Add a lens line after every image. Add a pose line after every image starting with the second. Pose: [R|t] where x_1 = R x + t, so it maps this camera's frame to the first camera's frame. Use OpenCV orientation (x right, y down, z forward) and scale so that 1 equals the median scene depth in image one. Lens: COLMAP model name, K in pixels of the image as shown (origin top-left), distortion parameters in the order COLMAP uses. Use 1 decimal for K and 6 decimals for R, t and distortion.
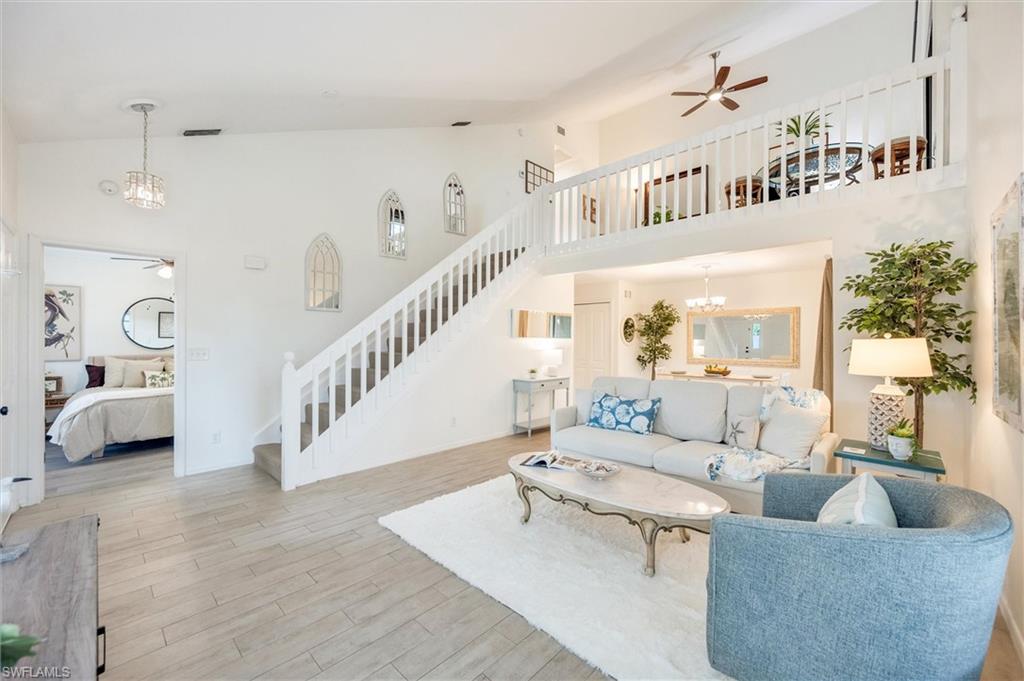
lens RADIAL K [[403.4, 0, 514.7], [0, 403.4, 337.2], [0, 0, 1]] dist [0.000149, -0.000778]
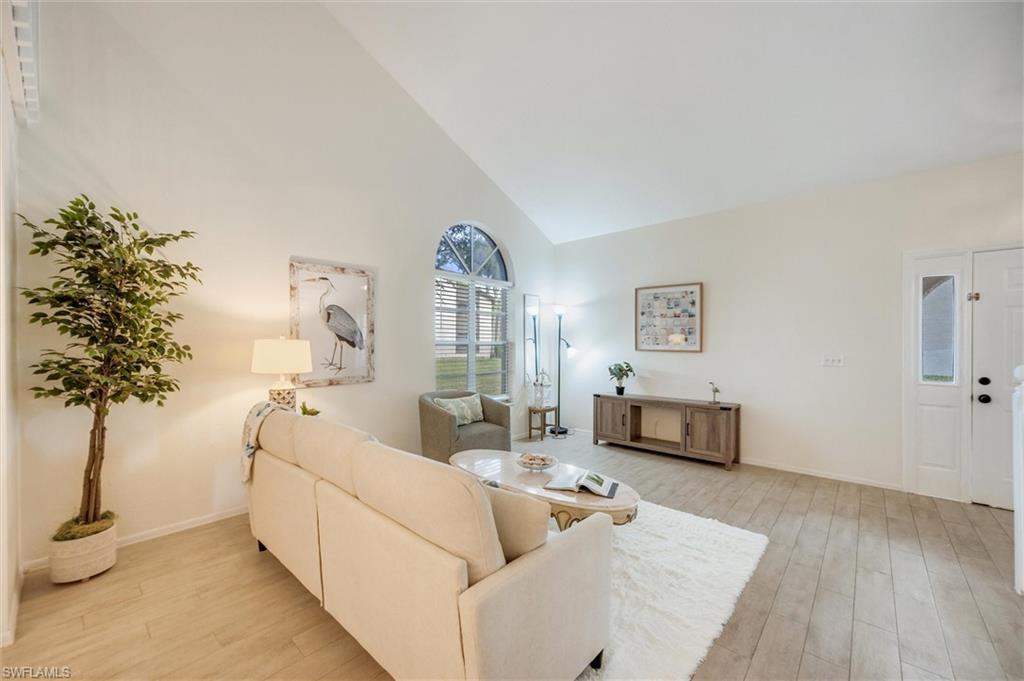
lens RADIAL K [[403.4, 0, 510.9], [0, 403.4, 344.8], [0, 0, 1]] dist [0.000149, -0.000778]
pose [[-0.999496, -0.006514, -0.031058, 0.216756], [-0.006448, 0.999977, -0.002223, 0.010010], [0.031072, -0.002021, -0.999515, 1.454960]]
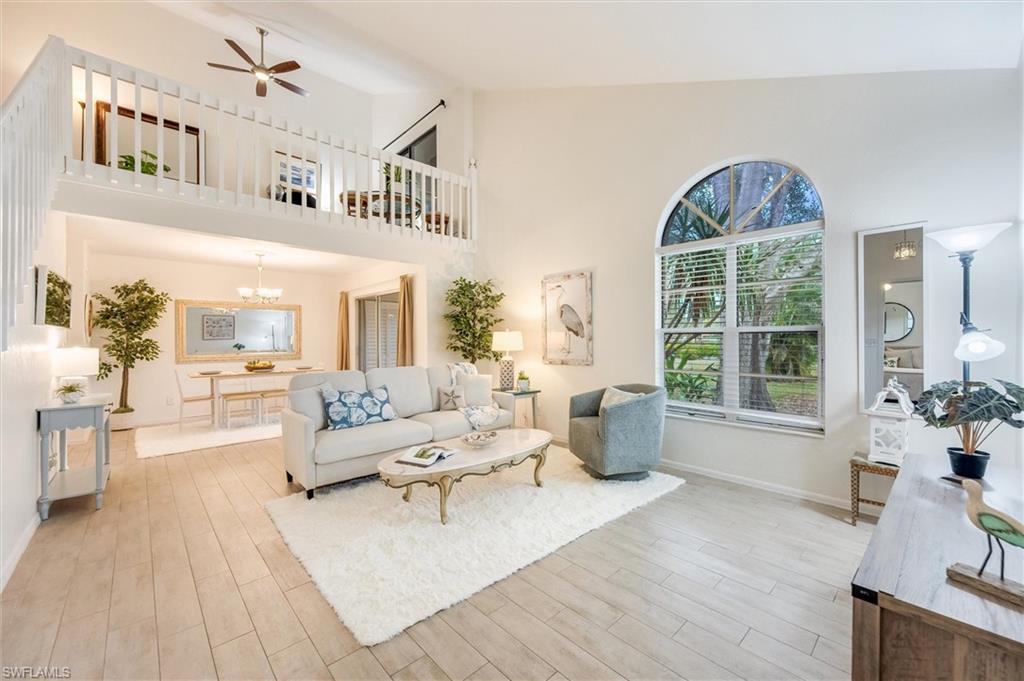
lens RADIAL K [[403.4, 0, 508.6], [0, 403.4, 339.4], [0, 0, 1]] dist [0.000149, -0.000778]
pose [[0.066438, -0.002499, 0.997787, -0.665621], [-0.004011, 0.999988, 0.002771, 0.023817], [-0.997783, -0.004187, 0.066427, 0.587283]]
